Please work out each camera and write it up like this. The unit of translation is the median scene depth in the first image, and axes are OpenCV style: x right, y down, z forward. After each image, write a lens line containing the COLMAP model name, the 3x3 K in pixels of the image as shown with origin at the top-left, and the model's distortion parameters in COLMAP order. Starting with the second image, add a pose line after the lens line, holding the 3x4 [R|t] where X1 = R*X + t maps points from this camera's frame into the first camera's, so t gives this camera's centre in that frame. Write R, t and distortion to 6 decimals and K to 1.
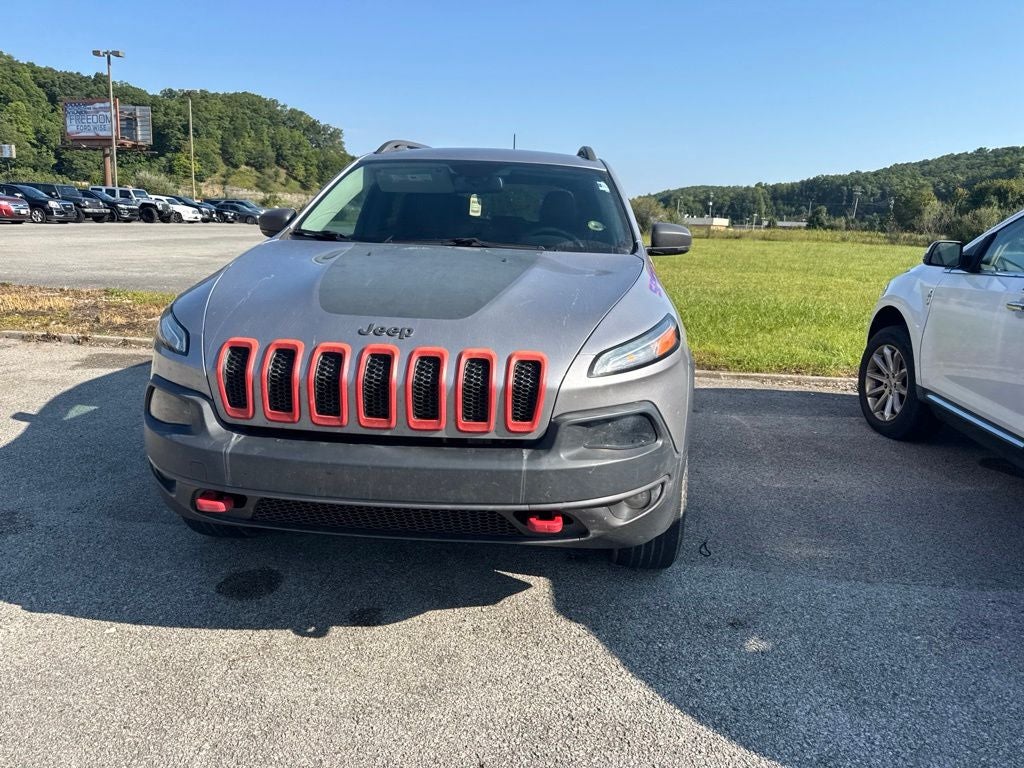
lens RADIAL K [[721.1, 0, 518.4], [0, 721.1, 379.4], [0, 0, 1]] dist [0.022020, -0.029113]
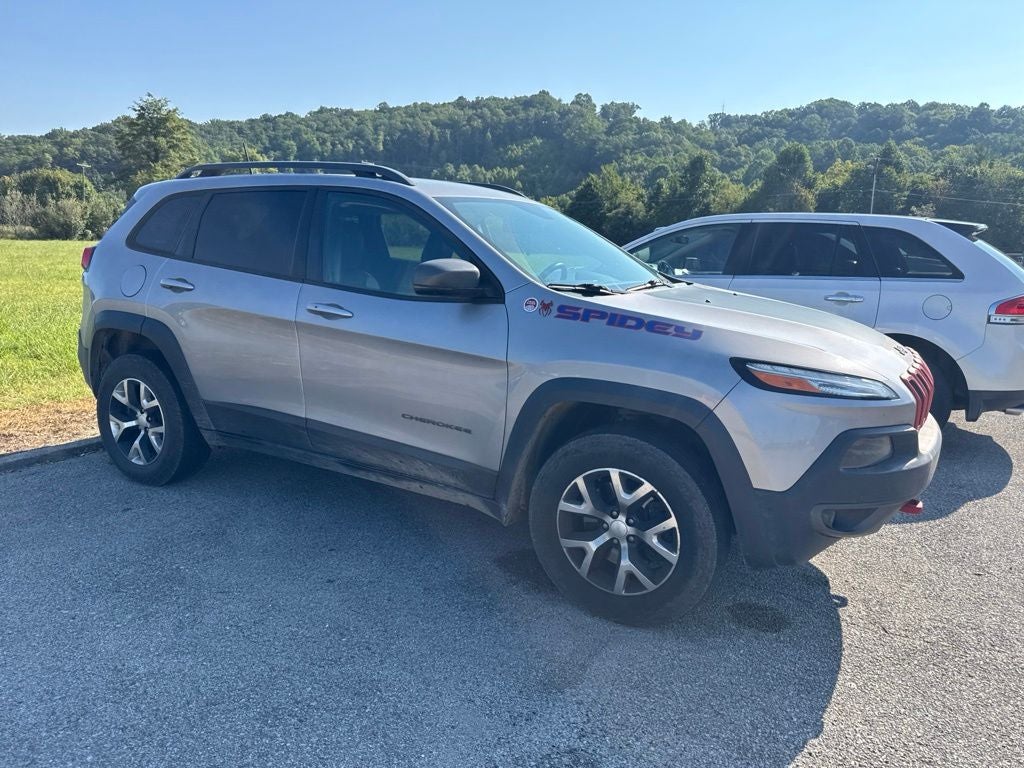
lens RADIAL K [[723.7, 0, 514.1], [0, 723.7, 379.8], [0, 0, 1]] dist [0.020399, -0.022554]
pose [[0.409893, -0.198663, 0.890236, -1.364900], [0.186038, 0.973686, 0.131627, -0.260671], [-0.892960, 0.111665, 0.436066, 0.792439]]
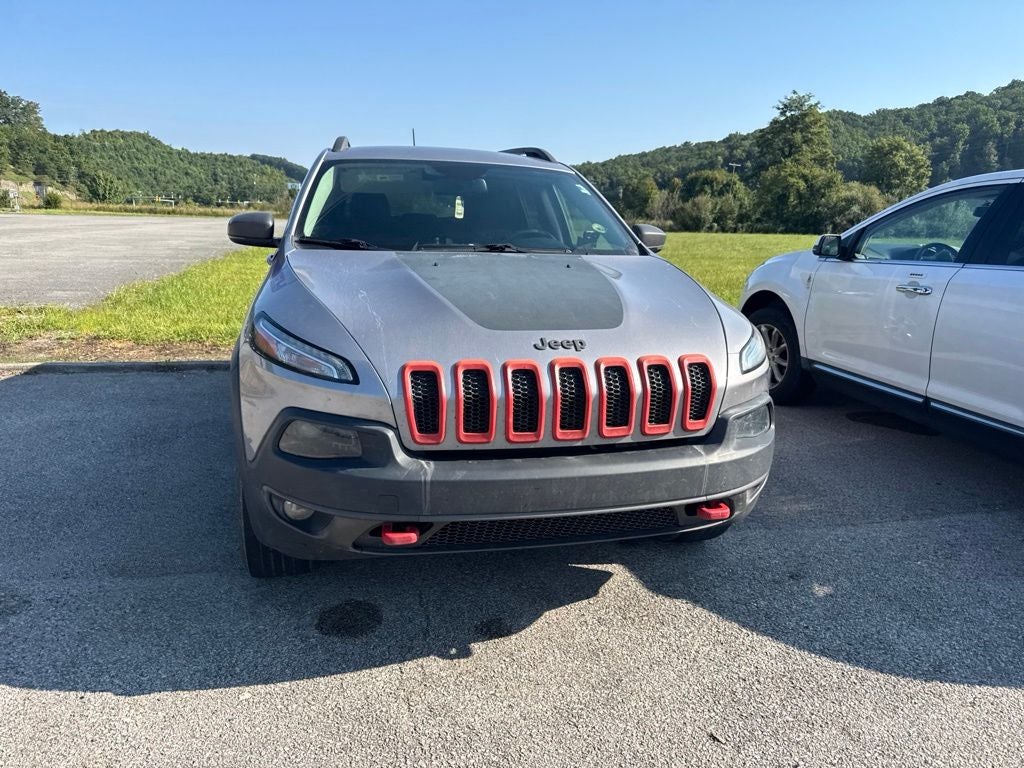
lens RADIAL K [[722.6, 0, 515.5], [0, 722.6, 388.1], [0, 0, 1]] dist [0.024892, -0.028047]
pose [[0.946487, -0.082836, 0.311931, -0.423025], [0.074287, 0.996466, 0.039212, -0.037185], [-0.314077, -0.013941, 0.949295, 0.039092]]
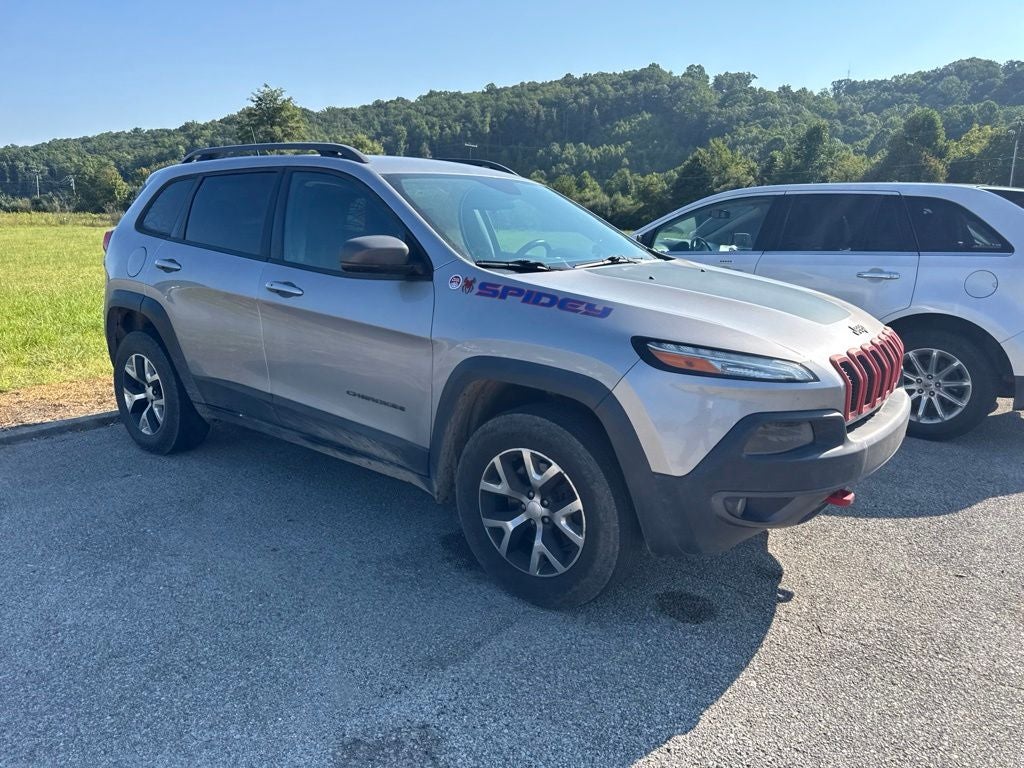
lens RADIAL K [[722.6, 0, 515.5], [0, 722.6, 388.1], [0, 0, 1]] dist [0.024892, -0.028047]
pose [[0.533654, -0.223710, 0.815578, -1.232994], [0.192312, 0.971214, 0.140566, -0.205196], [-0.823547, 0.081832, 0.561315, 0.576735]]
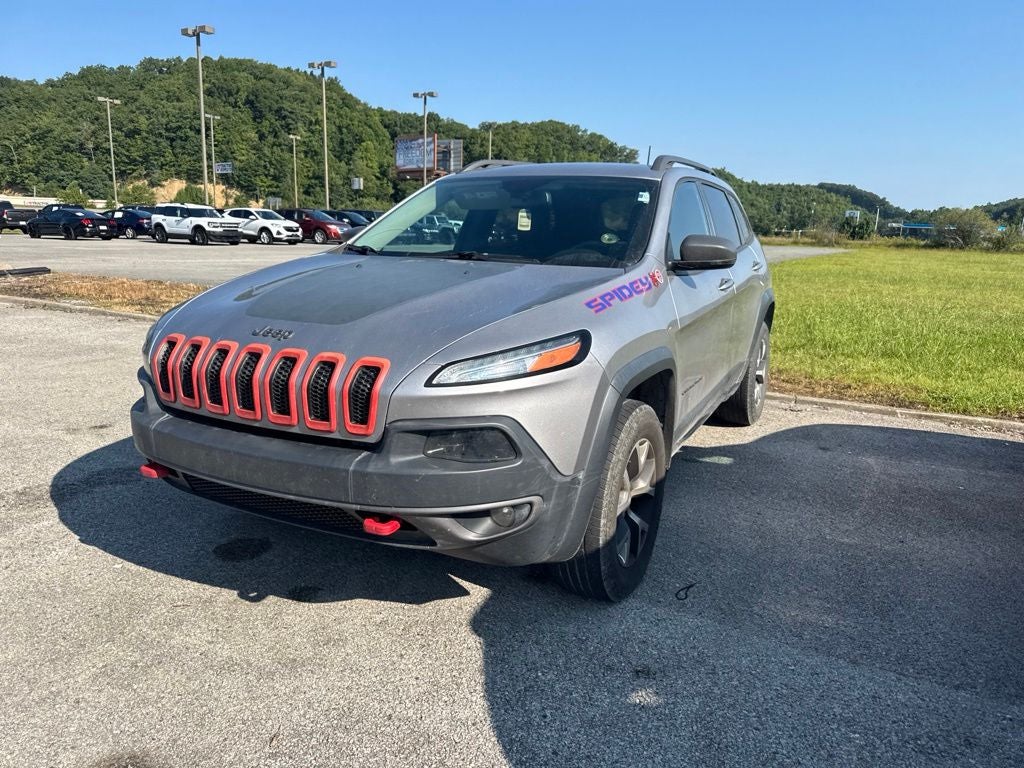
lens RADIAL K [[716.0, 0, 519.0], [0, 716.0, 395.5], [0, 0, 1]] dist [0.042280, -0.060349]
pose [[0.924736, 0.071964, -0.373744, 0.438628], [-0.072711, 0.997279, 0.012120, -0.009162], [0.373599, 0.015968, 0.927453, 0.087604]]
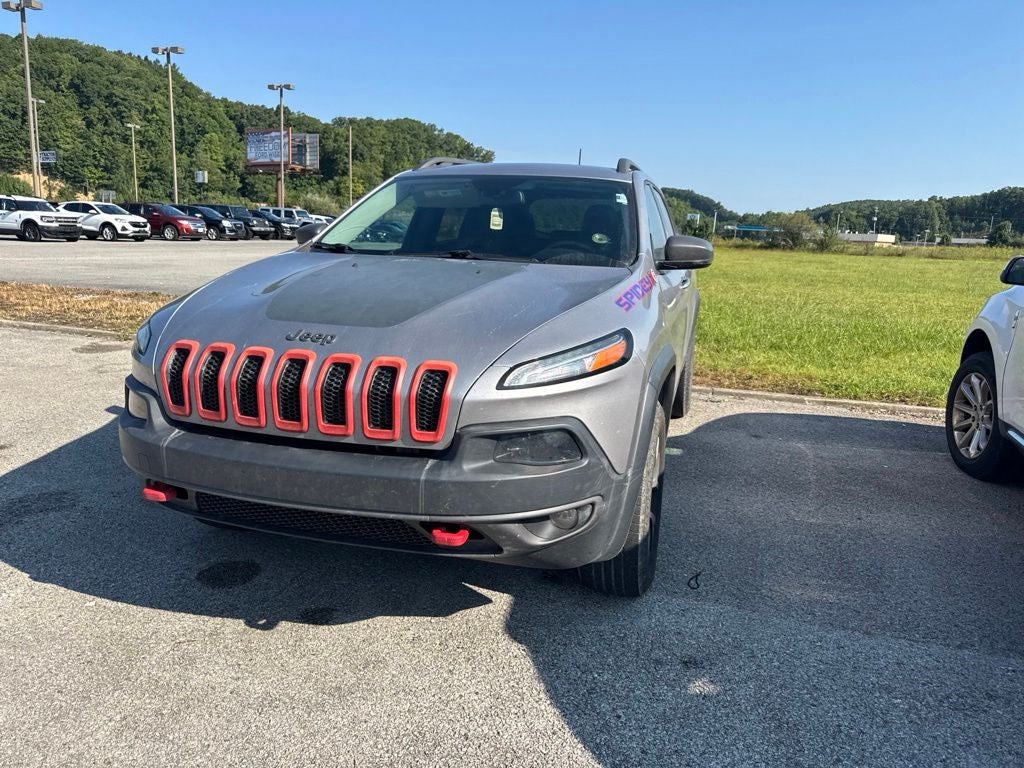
lens RADIAL K [[721.1, 0, 518.4], [0, 721.1, 379.4], [0, 0, 1]] dist [0.022020, -0.029113]
pose [[0.980394, 0.036265, -0.193682, 0.232372], [-0.040733, 0.998987, -0.019135, 0.000622], [0.192792, 0.026649, 0.980878, 0.032097]]
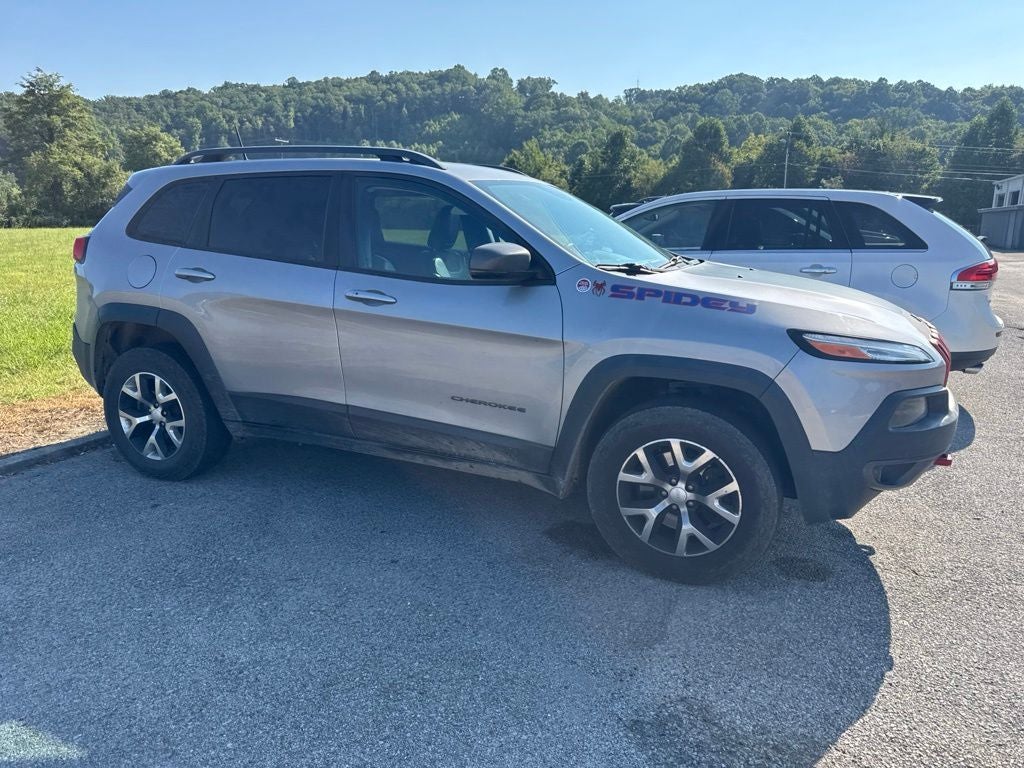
lens RADIAL K [[725.7, 0, 512.0], [0, 725.7, 384.0], [0, 0, 1]] dist [0.010473, -0.009119]
pose [[0.312527, -0.244200, 0.917983, -1.466963], [0.209130, 0.960368, 0.184277, -0.304446], [-0.926602, 0.134386, 0.351210, 0.954556]]
